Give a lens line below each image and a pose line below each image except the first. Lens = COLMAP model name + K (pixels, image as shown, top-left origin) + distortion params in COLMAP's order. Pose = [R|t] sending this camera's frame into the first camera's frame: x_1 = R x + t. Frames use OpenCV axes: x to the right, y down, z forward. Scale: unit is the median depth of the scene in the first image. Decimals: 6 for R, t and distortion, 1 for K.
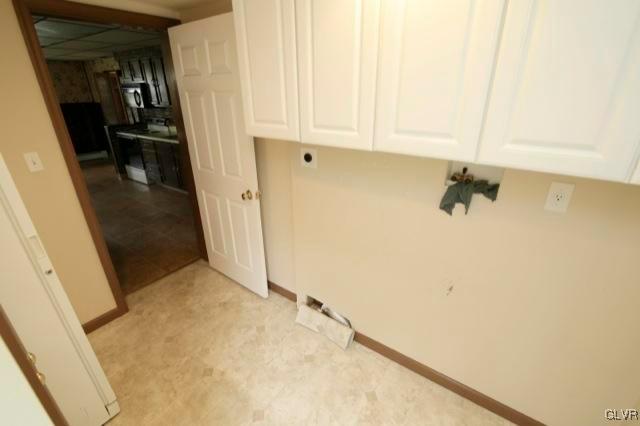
lens RADIAL K [[291.4, 0, 321.6], [0, 291.4, 213.5], [0, 0, 1]] dist [-0.018320, -0.000165]
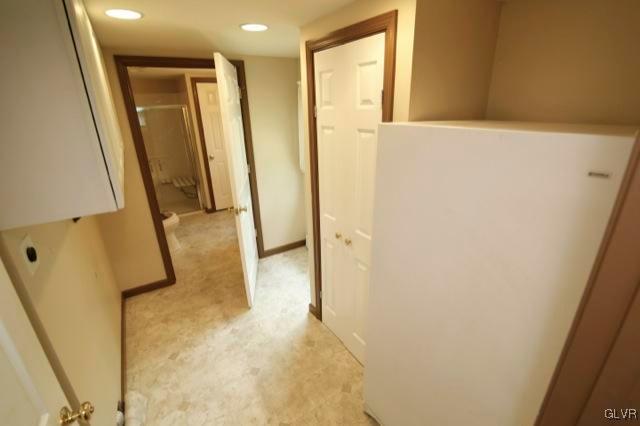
lens RADIAL K [[291.4, 0, 322.0], [0, 291.4, 214.2], [0, 0, 1]] dist [-0.018320, -0.000165]
pose [[-0.926581, -0.114918, 0.358108, -0.804911], [0.168117, 0.725190, 0.667709, -0.550349], [-0.336428, 0.678891, -0.652628, 1.172646]]
